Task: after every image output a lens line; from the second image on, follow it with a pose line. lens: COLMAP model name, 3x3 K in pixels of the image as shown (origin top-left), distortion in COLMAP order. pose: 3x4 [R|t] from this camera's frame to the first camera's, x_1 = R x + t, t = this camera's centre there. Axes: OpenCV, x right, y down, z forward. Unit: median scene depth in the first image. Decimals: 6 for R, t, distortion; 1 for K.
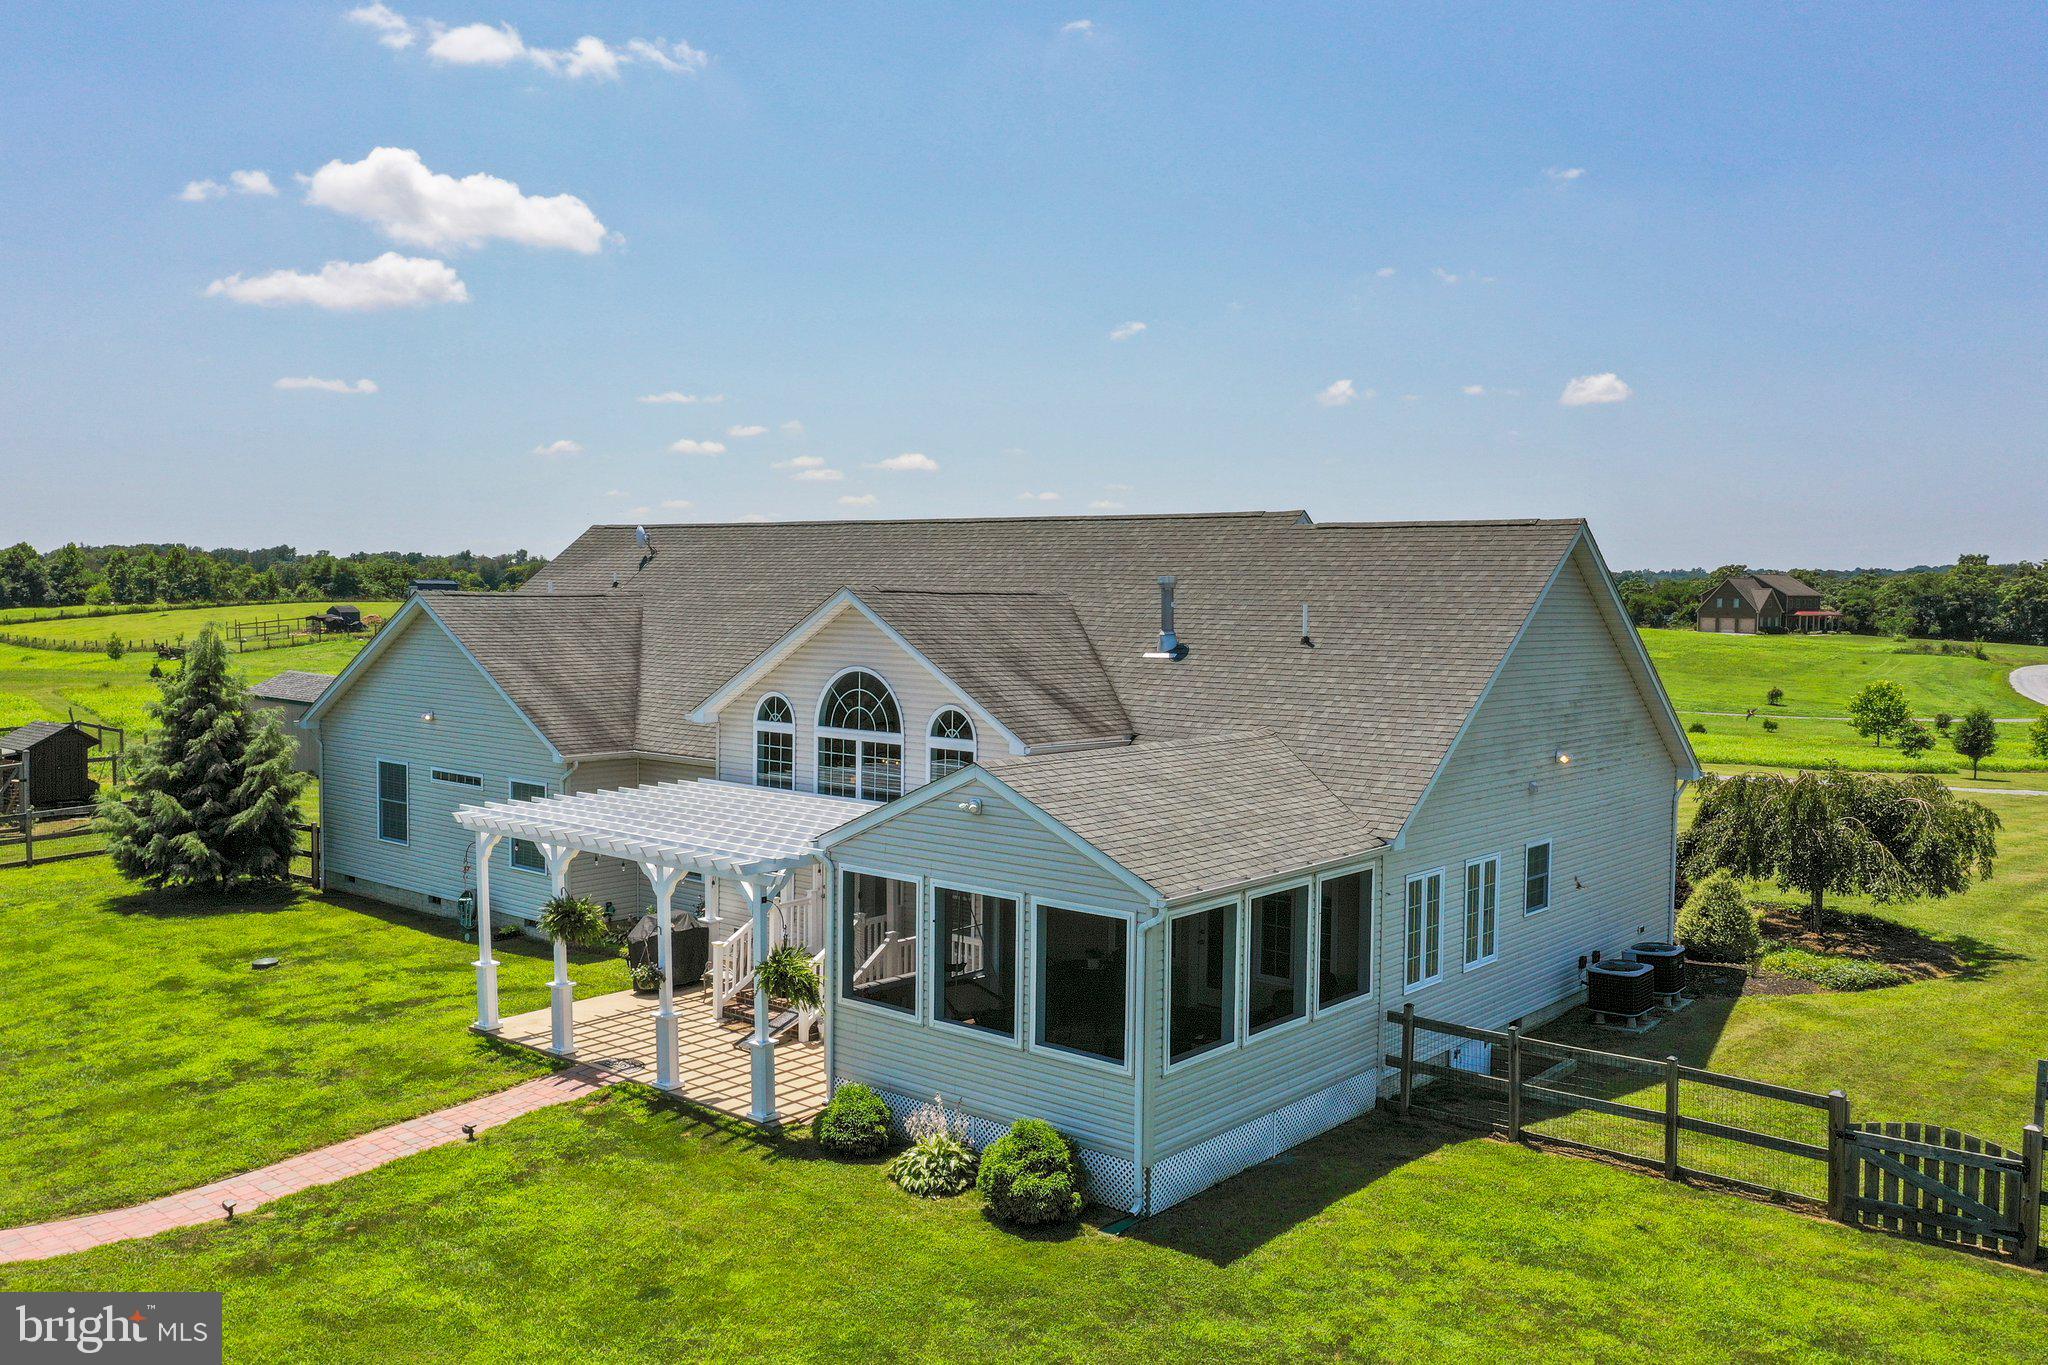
lens RADIAL K [[1669.3, 0, 1024.0], [0, 1669.3, 682.5], [0, 0, 1]] dist [0.008974, -0.007839]
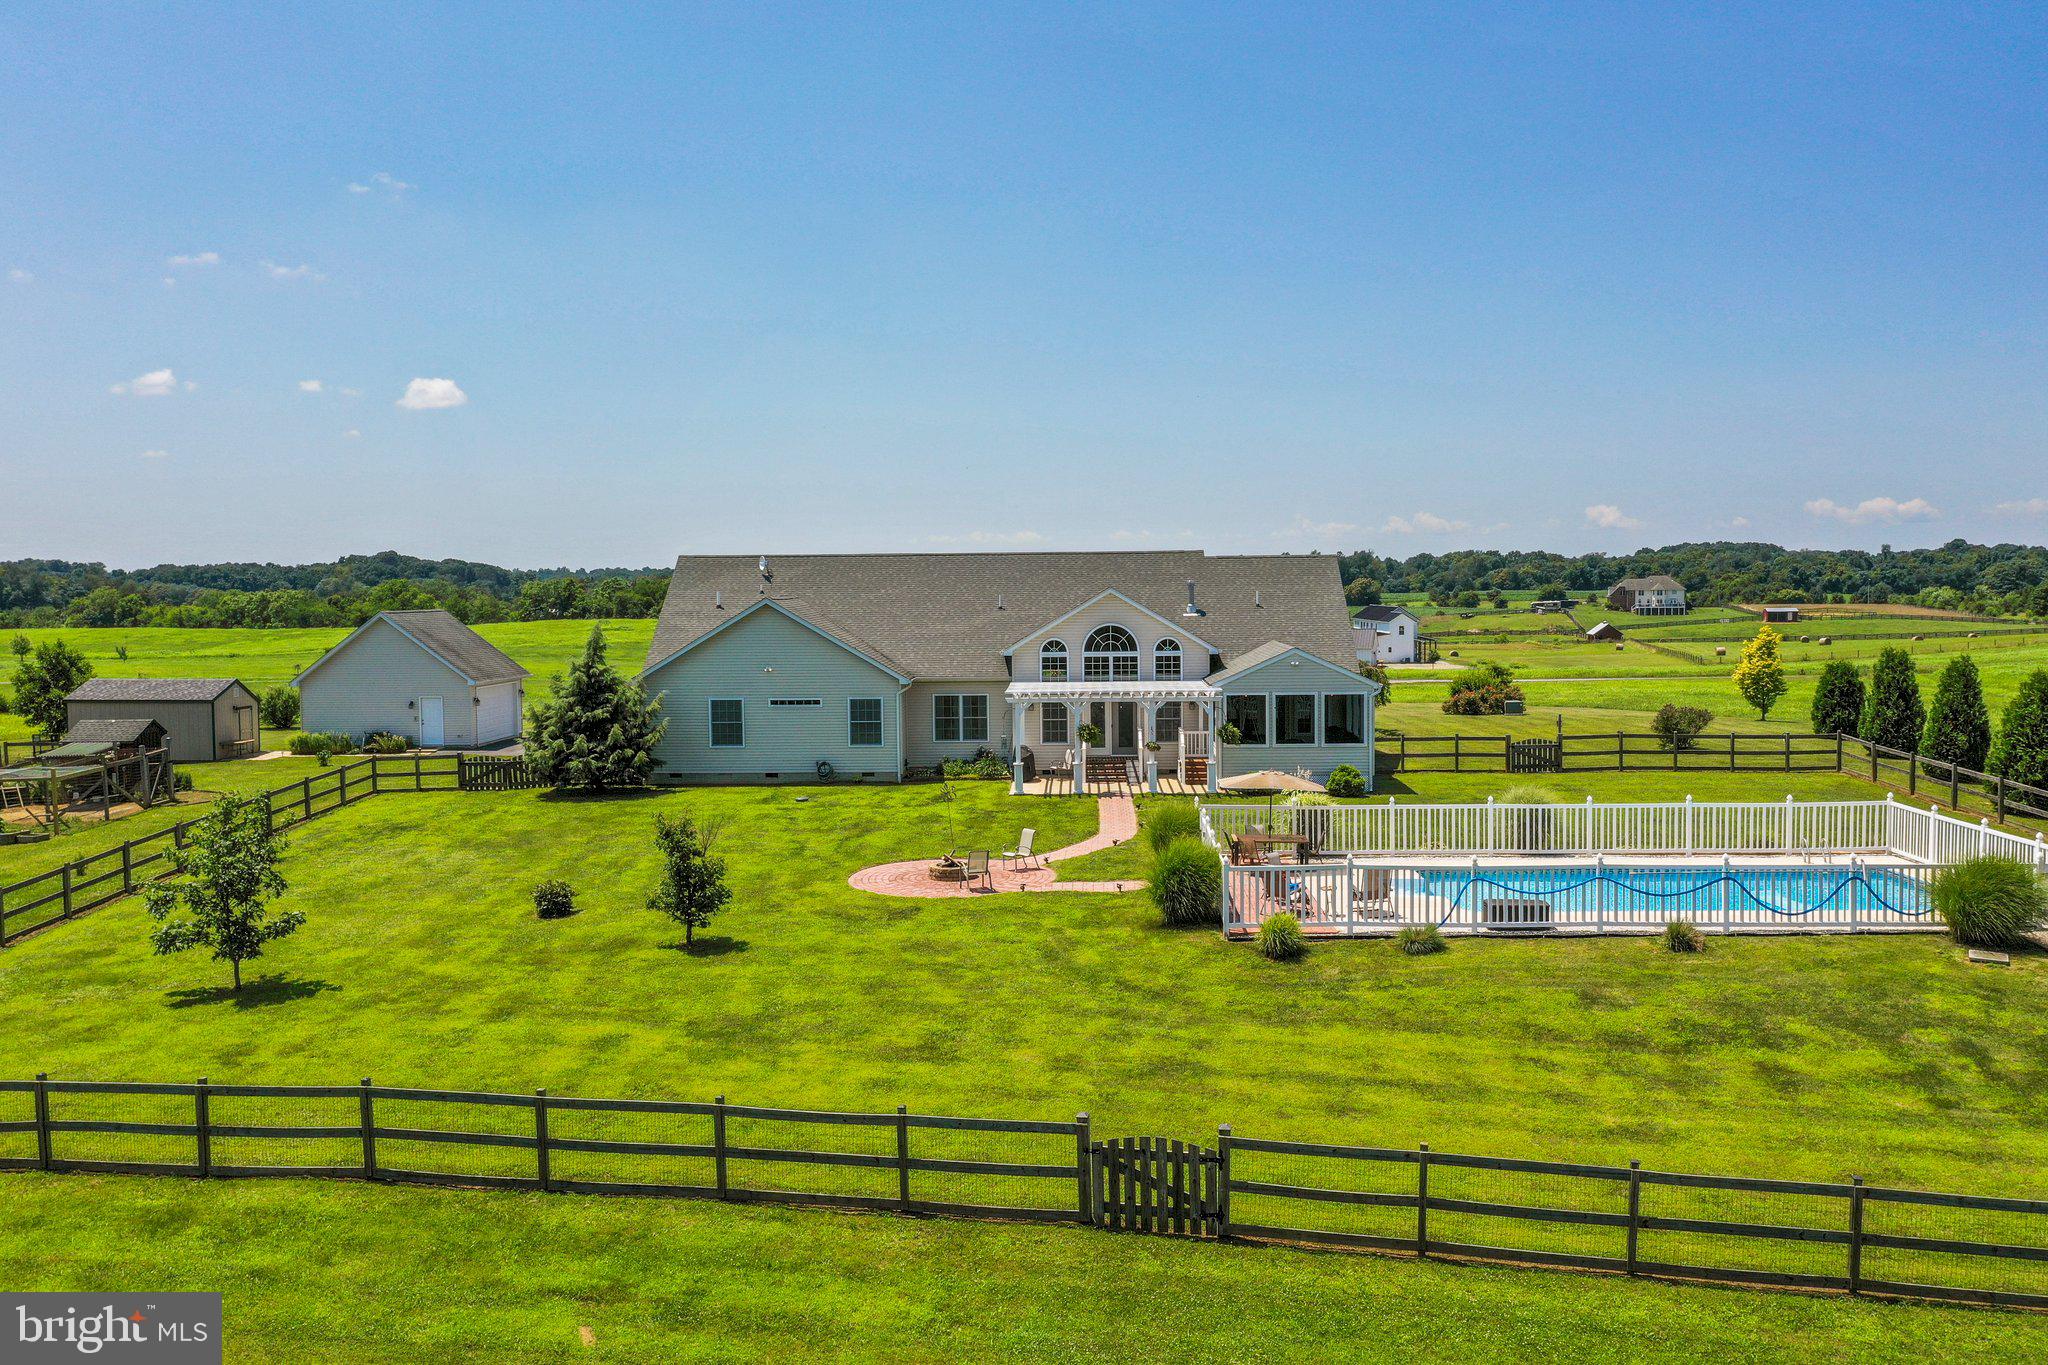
lens RADIAL K [[1635.9, 0, 1038.1], [0, 1635.9, 672.2], [0, 0, 1]] dist [0.005563, 0.006442]
pose [[0.782894, -0.053380, 0.619861, -1.561470], [0.056411, 0.998299, 0.014721, 0.018583], [-0.619593, 0.023442, 0.784573, -0.666871]]
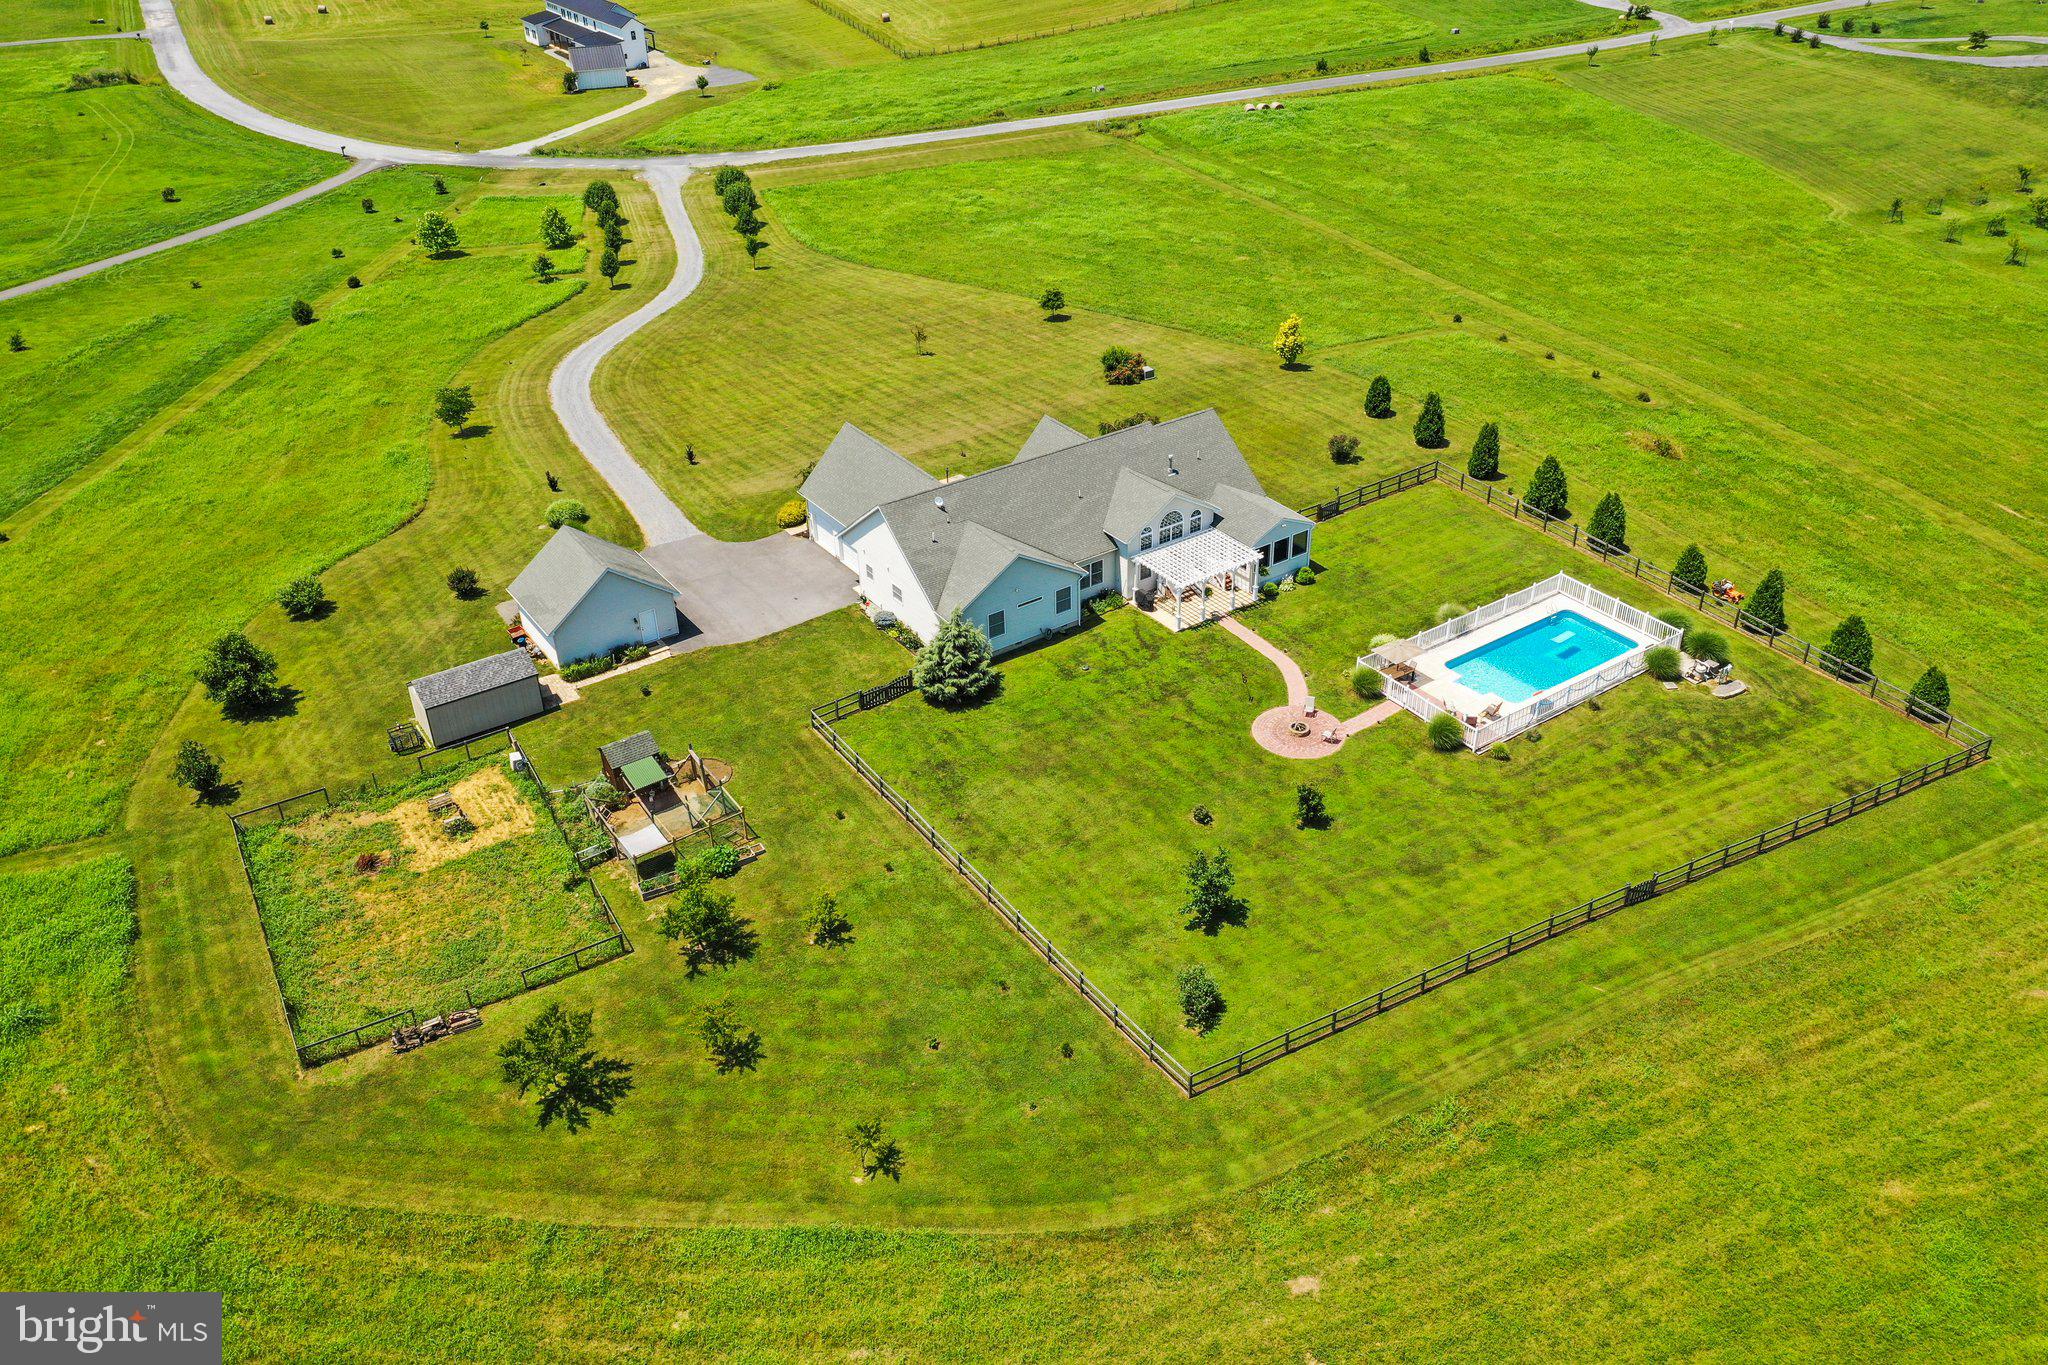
lens RADIAL K [[1635.9, 0, 1038.1], [0, 1635.9, 672.2], [0, 0, 1]] dist [0.005563, 0.006442]
pose [[0.254961, -0.525246, 0.811857, -3.623924], [0.079150, 0.848124, 0.523852, -1.788678], [-0.963707, -0.069303, 0.257811, 0.276359]]
